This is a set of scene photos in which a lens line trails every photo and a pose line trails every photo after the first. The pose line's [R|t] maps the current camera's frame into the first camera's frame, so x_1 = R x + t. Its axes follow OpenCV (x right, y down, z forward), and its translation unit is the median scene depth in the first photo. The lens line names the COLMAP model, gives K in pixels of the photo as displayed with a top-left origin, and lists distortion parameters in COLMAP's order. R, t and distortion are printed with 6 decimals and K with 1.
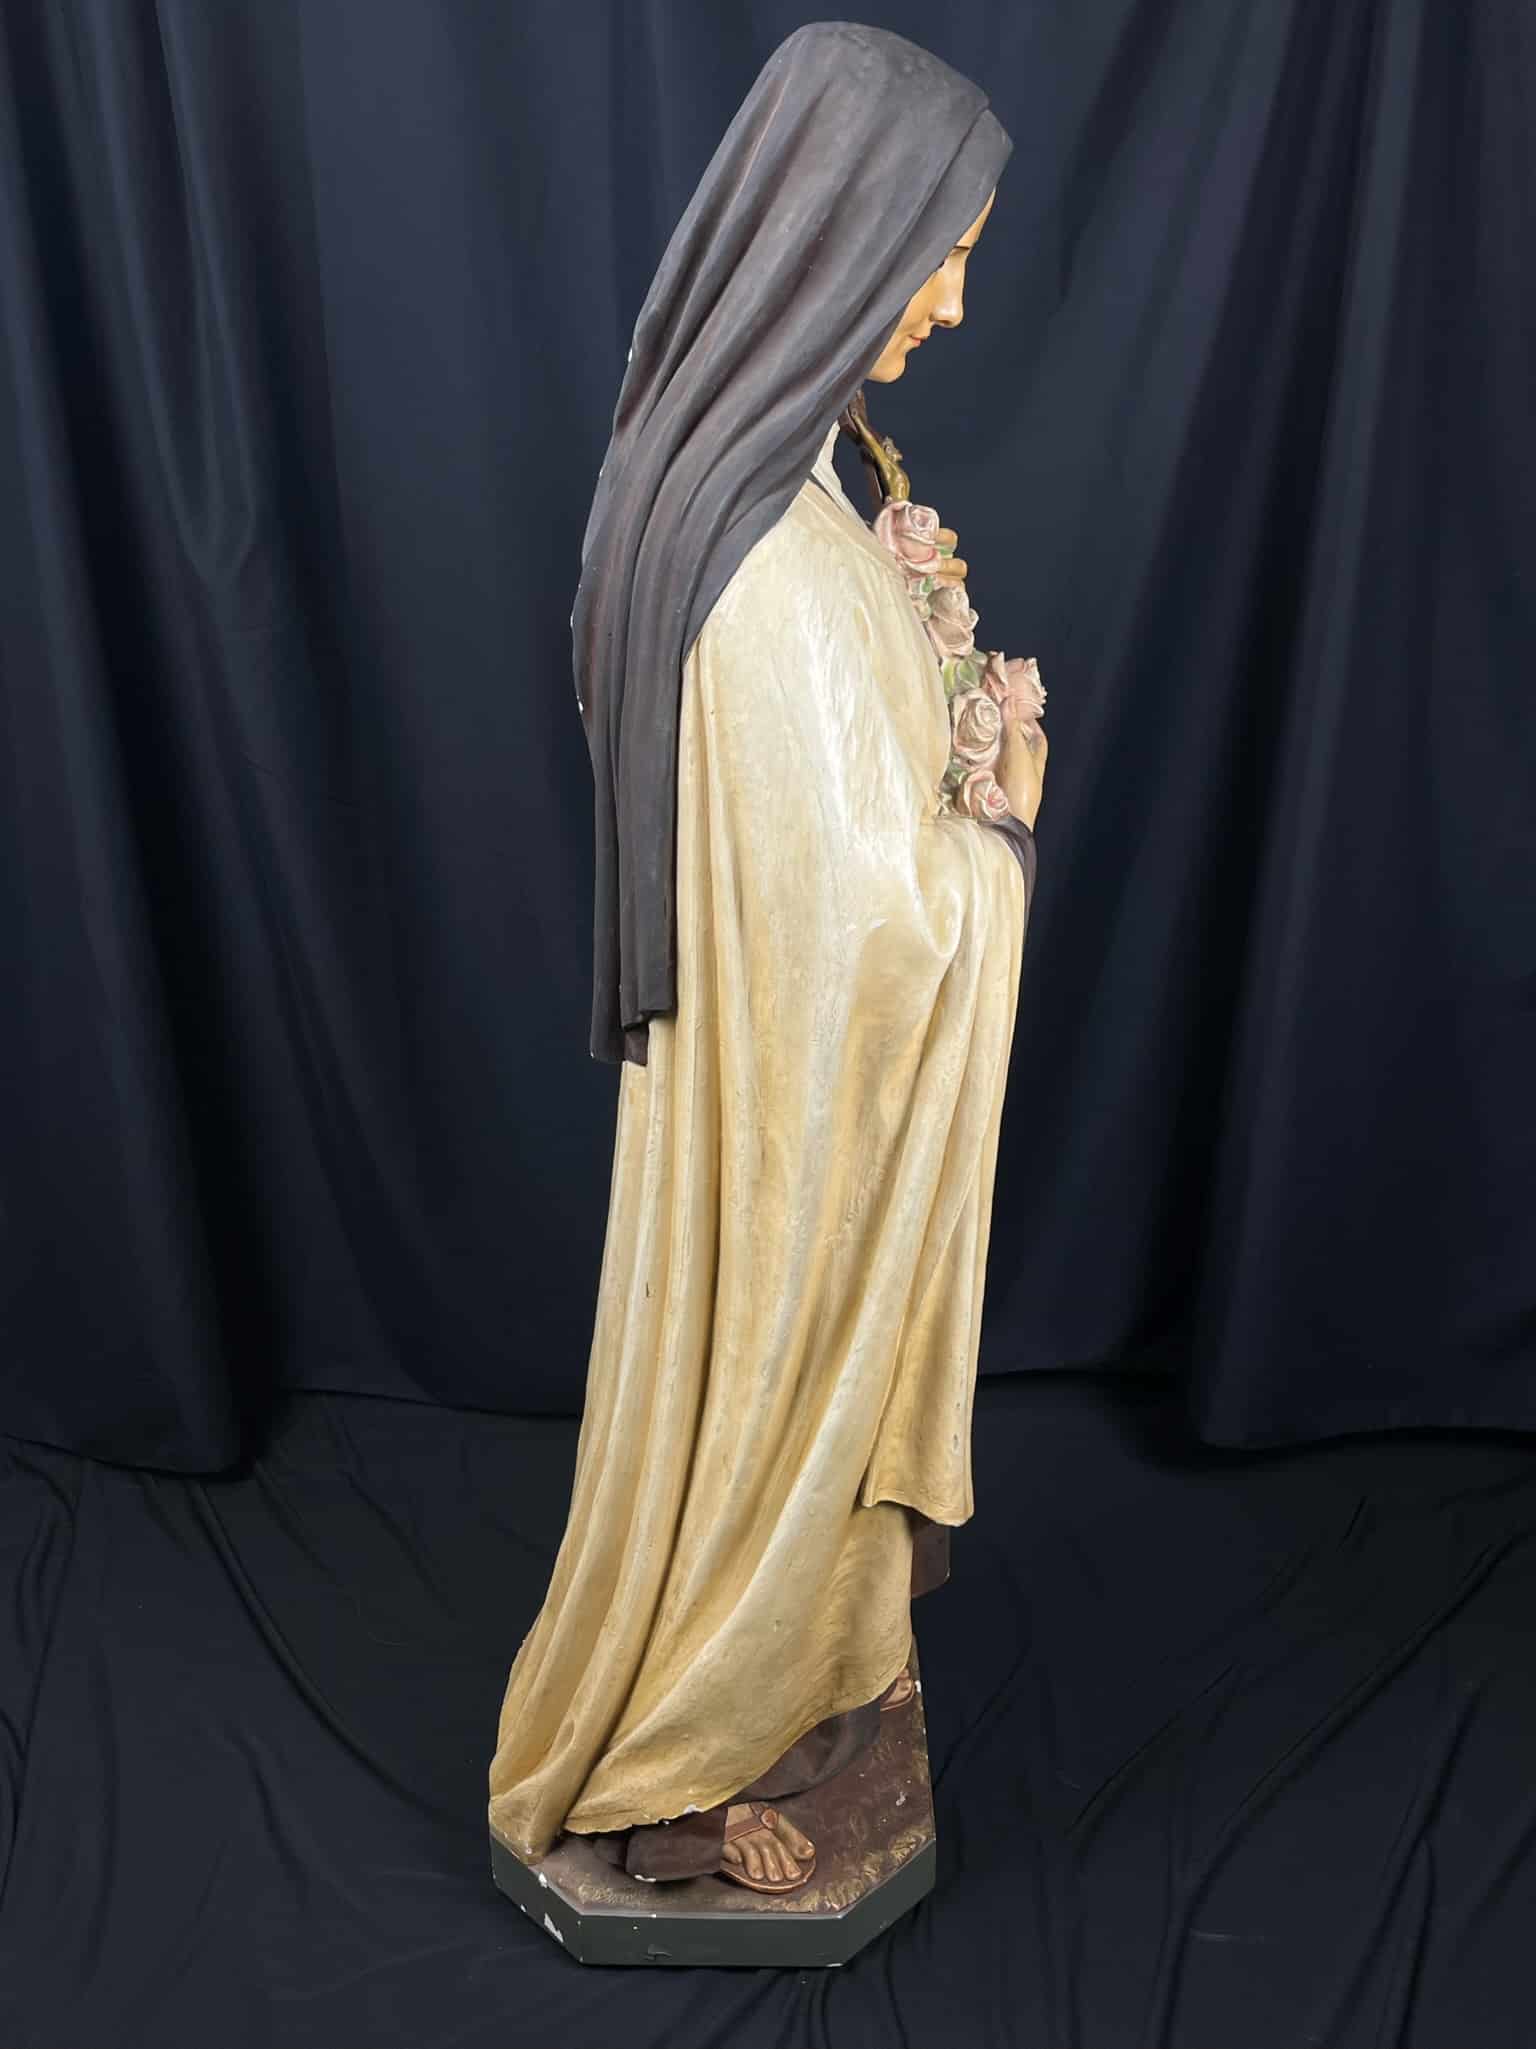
lens RADIAL K [[1863.2, 0, 759.5], [0, 1863.2, 1062.7], [0, 0, 1]] dist [0.016213, -0.051899]
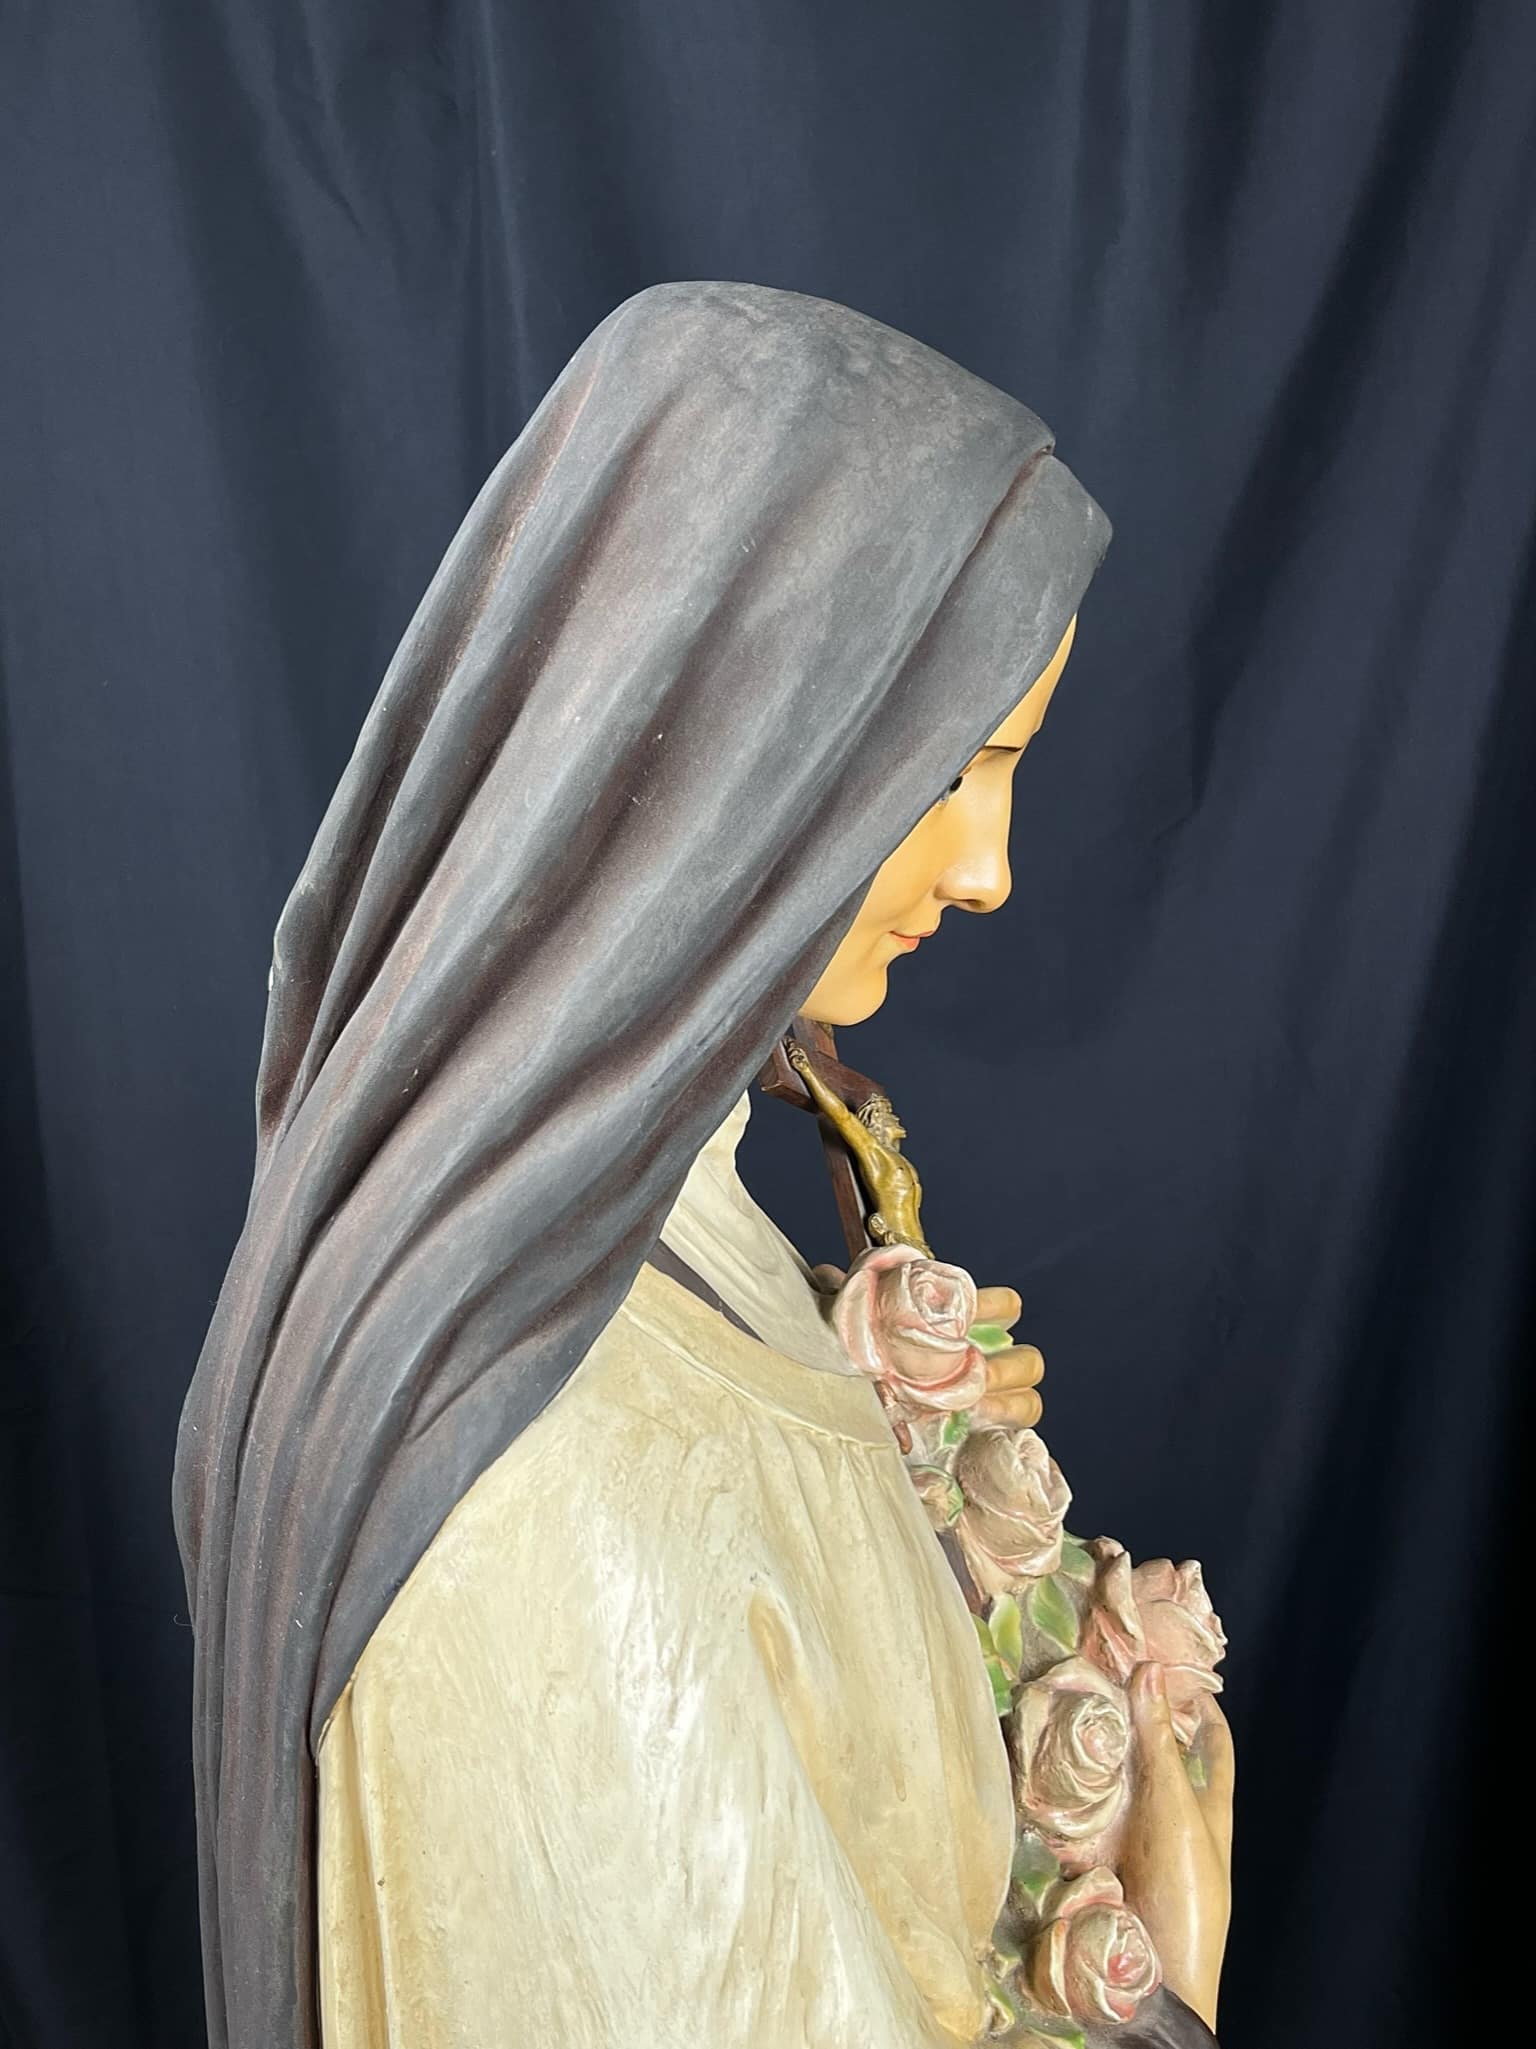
lens RADIAL K [[1900.1, 0, 760.6], [0, 1900.1, 1016.9], [0, 0, 1]] dist [-0.006989, 0.000000]
pose [[0.998631, -0.006416, -0.051917, 0.075138], [-0.006537, 0.969366, -0.245536, -0.267896], [0.051902, 0.245539, 0.967996, 0.585709]]
